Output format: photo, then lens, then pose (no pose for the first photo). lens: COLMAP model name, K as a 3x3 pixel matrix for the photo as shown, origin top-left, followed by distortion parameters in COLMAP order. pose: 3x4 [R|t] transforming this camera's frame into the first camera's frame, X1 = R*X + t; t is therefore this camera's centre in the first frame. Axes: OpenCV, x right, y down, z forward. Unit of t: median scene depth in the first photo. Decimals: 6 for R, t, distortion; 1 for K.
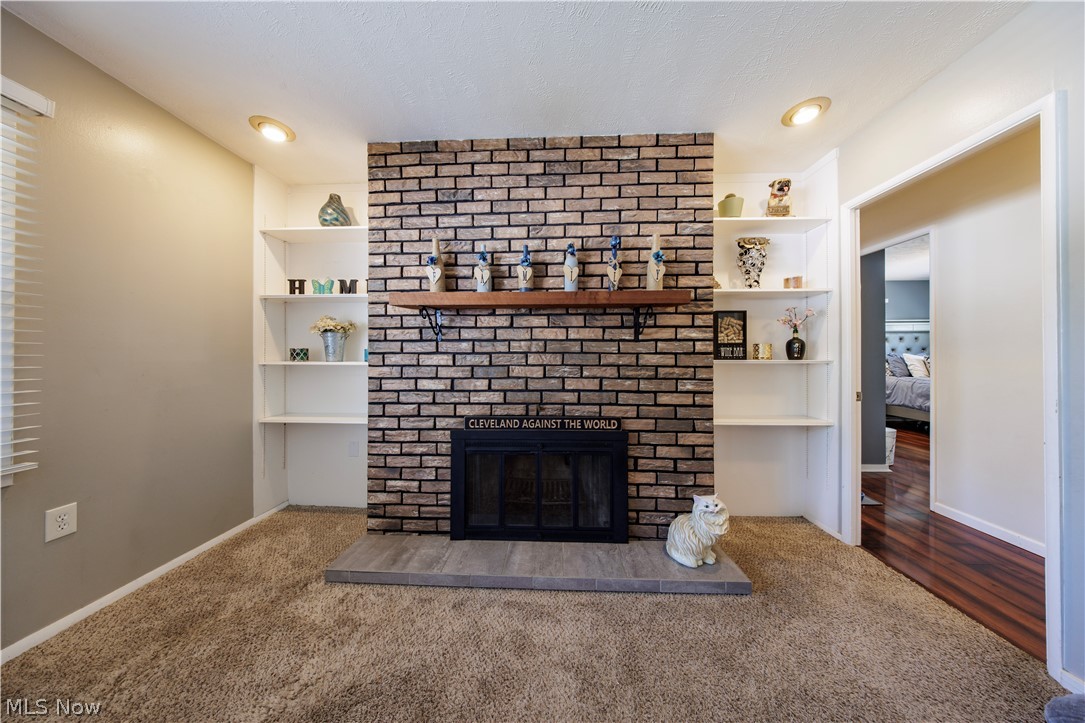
lens RADIAL K [[312.9, 0, 541.1], [0, 312.9, 355.2], [0, 0, 1]] dist [0.006280, -0.000251]
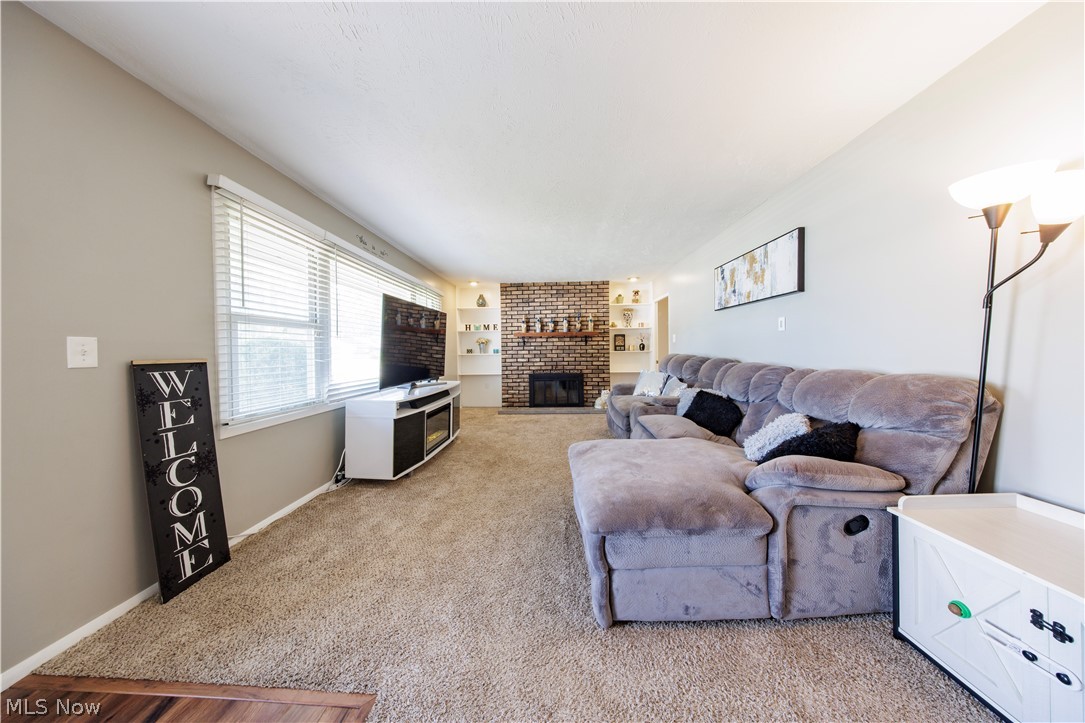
lens RADIAL K [[312.9, 0, 539.7], [0, 312.9, 357.8], [0, 0, 1]] dist [0.006280, -0.000251]
pose [[0.999897, -0.014147, -0.002600, -0.163156], [0.014192, 0.999738, 0.017951, 0.015747], [0.002346, -0.017986, 0.999835, -2.194655]]
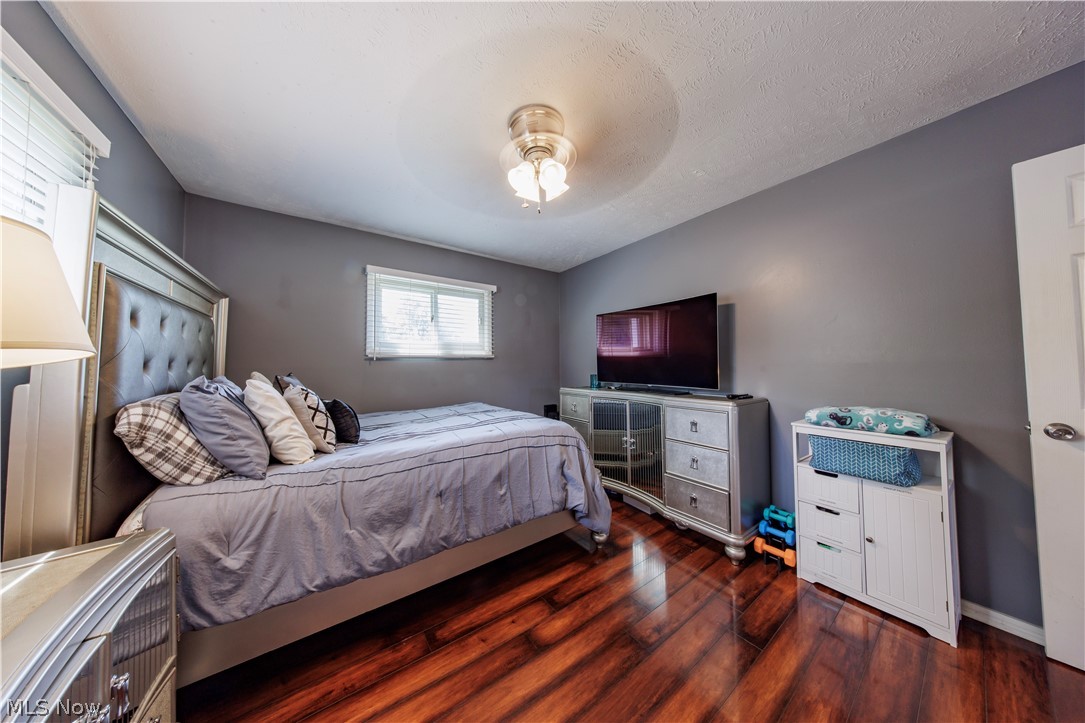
lens RADIAL K [[312.9, 0, 541.9], [0, 312.9, 356.1], [0, 0, 1]] dist [0.006280, -0.000251]
pose [[-0.615002, 0.025234, 0.788122, 0.881805], [-0.002776, 0.999412, -0.034165, -0.020510], [-0.788521, -0.023199, -0.614570, 1.082055]]
